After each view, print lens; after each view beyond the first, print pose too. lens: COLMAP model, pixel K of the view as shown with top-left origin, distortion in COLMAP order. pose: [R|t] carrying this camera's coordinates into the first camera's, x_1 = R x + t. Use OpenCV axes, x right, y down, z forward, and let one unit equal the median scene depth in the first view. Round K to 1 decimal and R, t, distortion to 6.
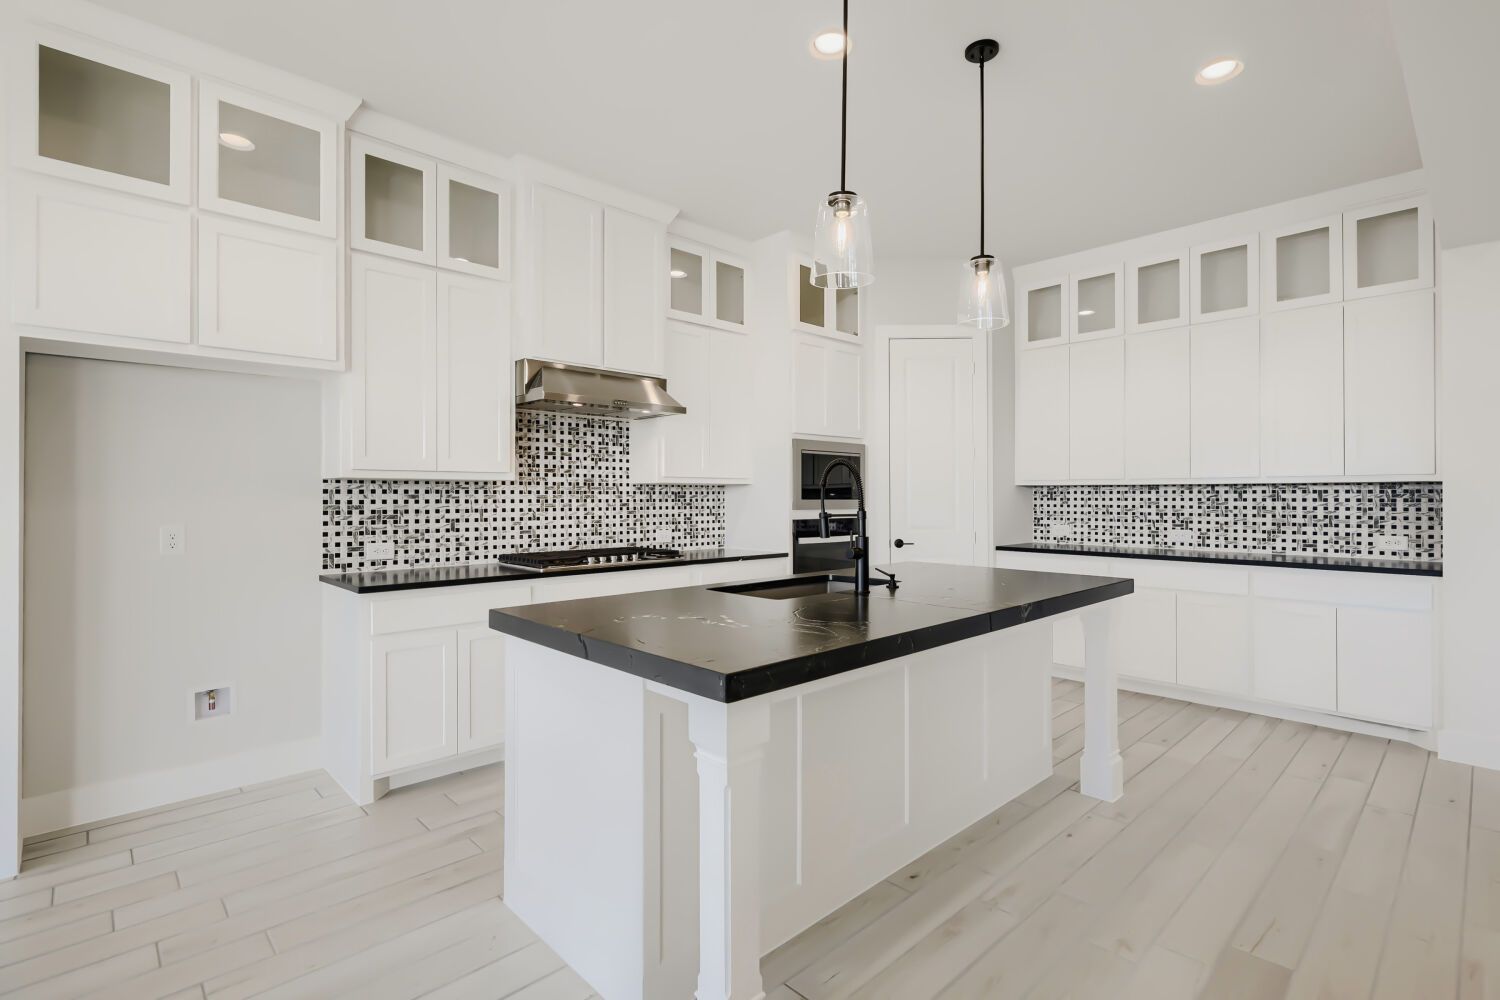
lens RADIAL K [[695.7, 0, 784.3], [0, 695.7, 487.4], [0, 0, 1]] dist [-0.001526, 0.000944]
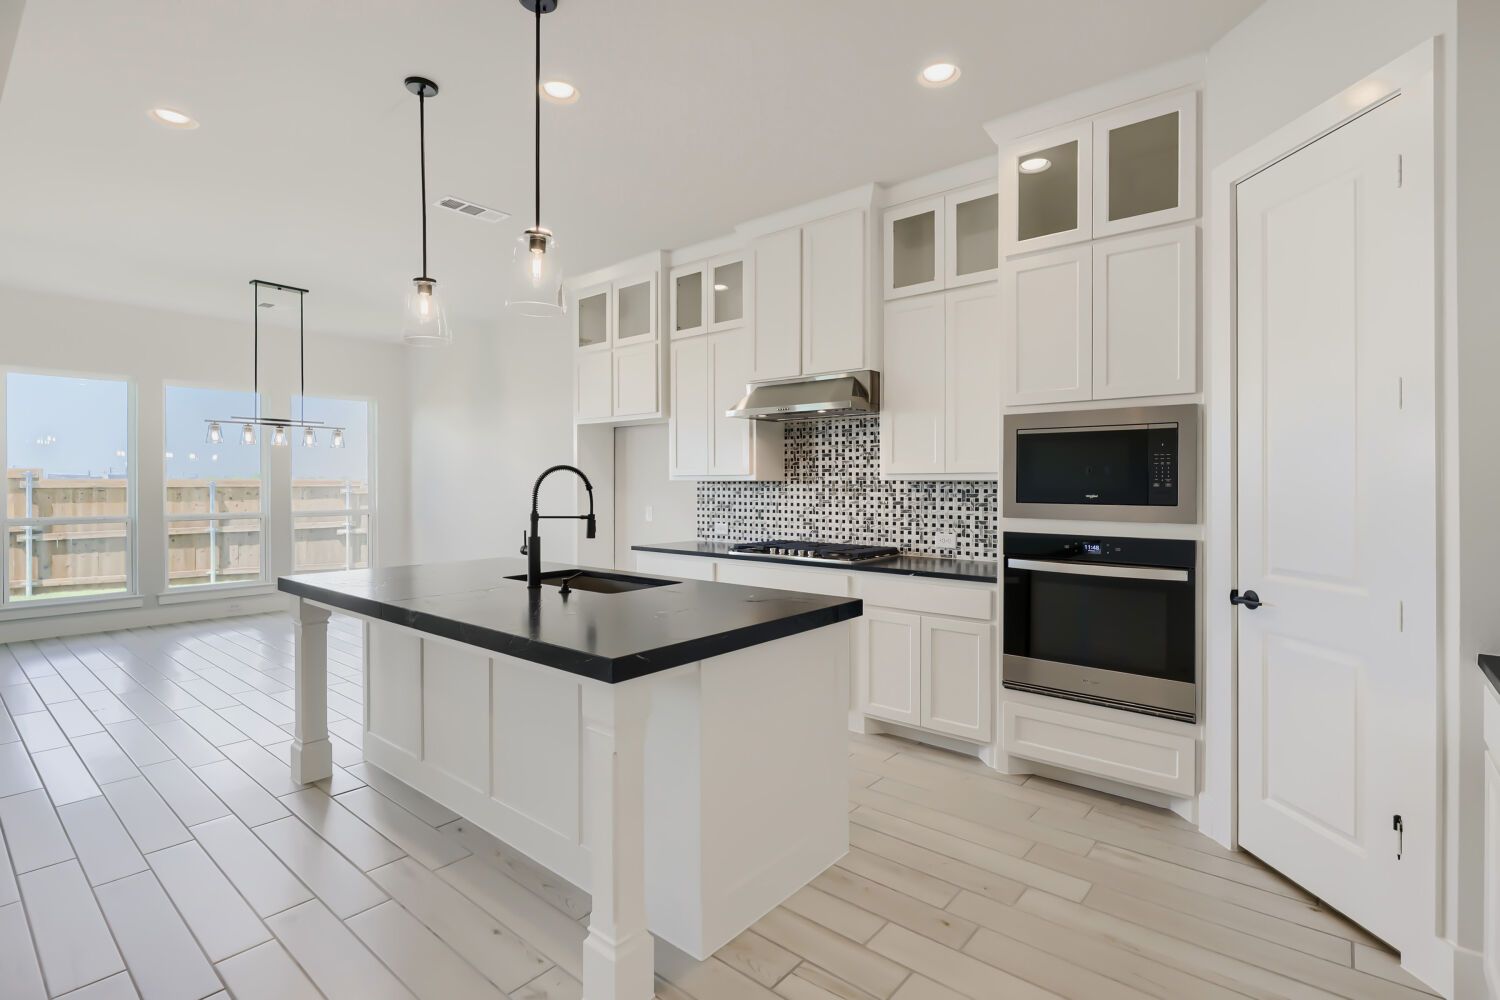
lens RADIAL K [[695.7, 0, 746.4], [0, 695.7, 486.2], [0, 0, 1]] dist [-0.001526, 0.000944]
pose [[0.104286, 0.004345, -0.994538, 1.674347], [0.011832, 0.999914, 0.005610, -0.014784], [0.994477, -0.012353, 0.104226, 1.645687]]
